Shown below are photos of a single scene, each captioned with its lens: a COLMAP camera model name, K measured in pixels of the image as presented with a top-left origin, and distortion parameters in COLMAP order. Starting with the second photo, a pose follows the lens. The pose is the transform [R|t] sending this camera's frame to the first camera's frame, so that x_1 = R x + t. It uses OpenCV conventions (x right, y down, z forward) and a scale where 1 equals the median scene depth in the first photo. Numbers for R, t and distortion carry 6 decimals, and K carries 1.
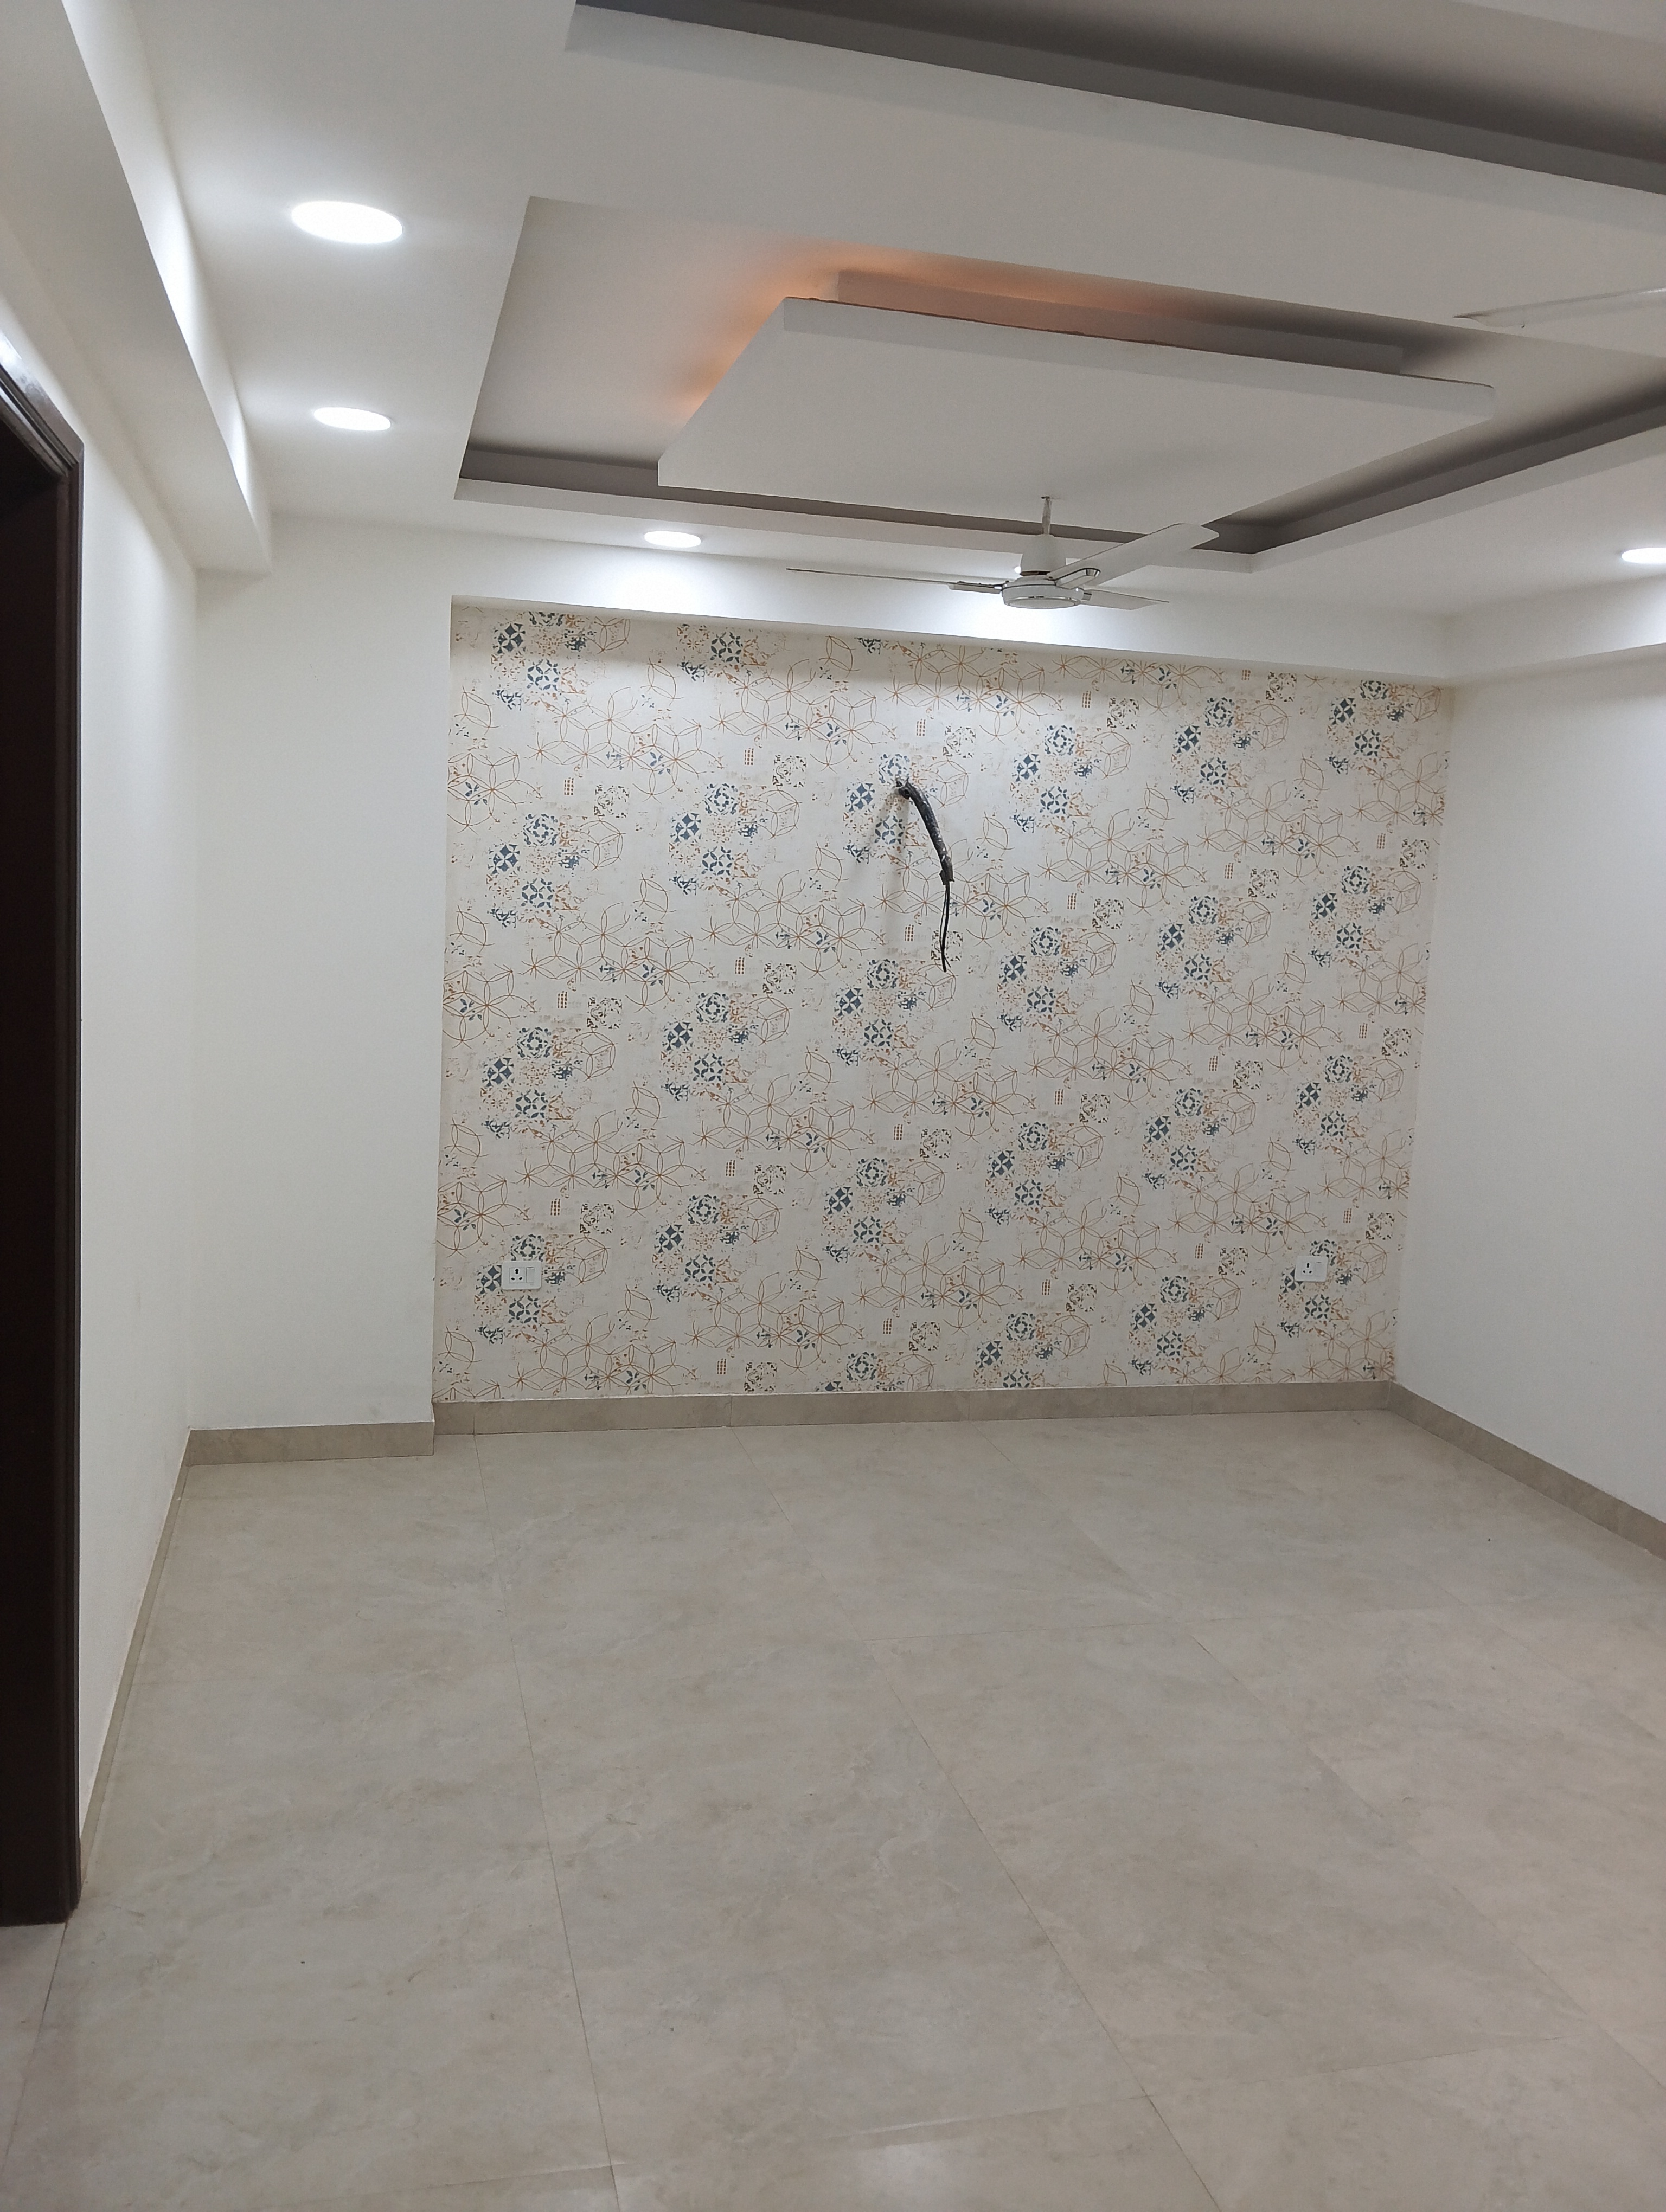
lens RADIAL K [[1844.3, 0, 828.1], [0, 1844.3, 1089.5], [0, 0, 1]] dist [0.082777, -0.151220]
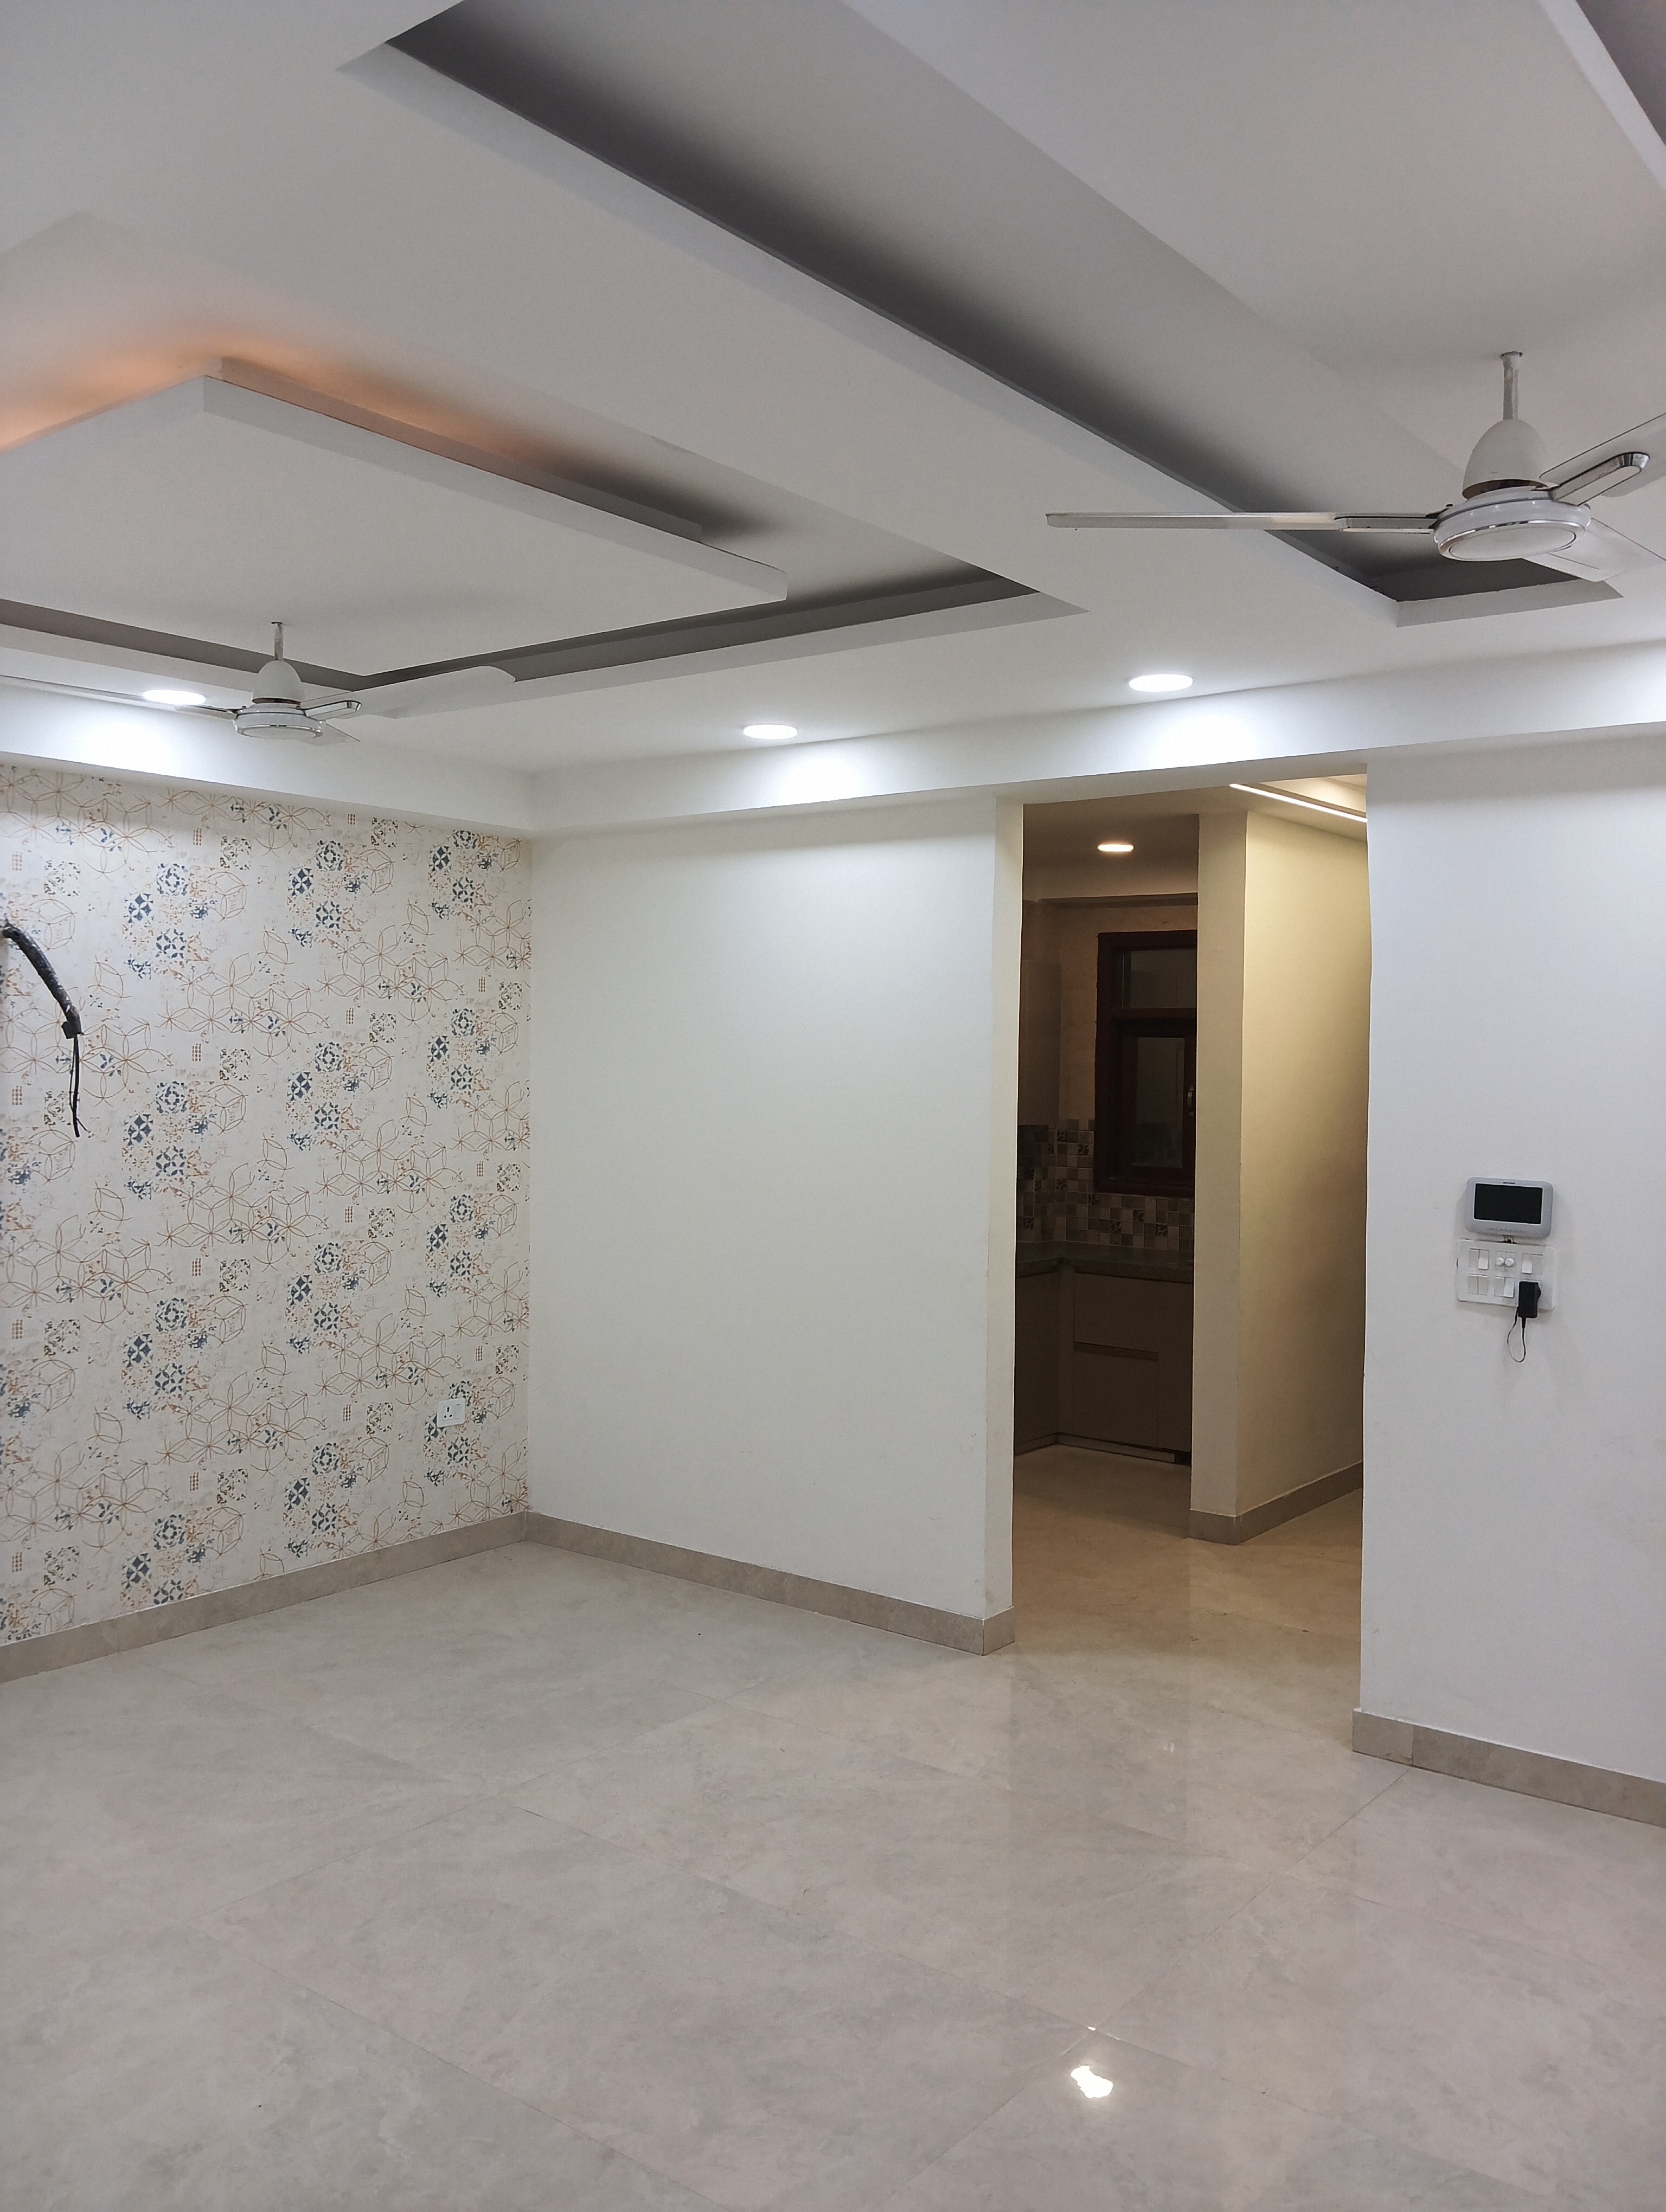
lens RADIAL K [[1844.3, 0, 828.9], [0, 1844.3, 1084.2], [0, 0, 1]] dist [0.082777, -0.151220]
pose [[0.785965, -0.049954, 0.616249, -0.191158], [0.102092, 0.993534, -0.049671, -0.008254], [-0.609783, 0.101954, 0.785983, 0.084202]]
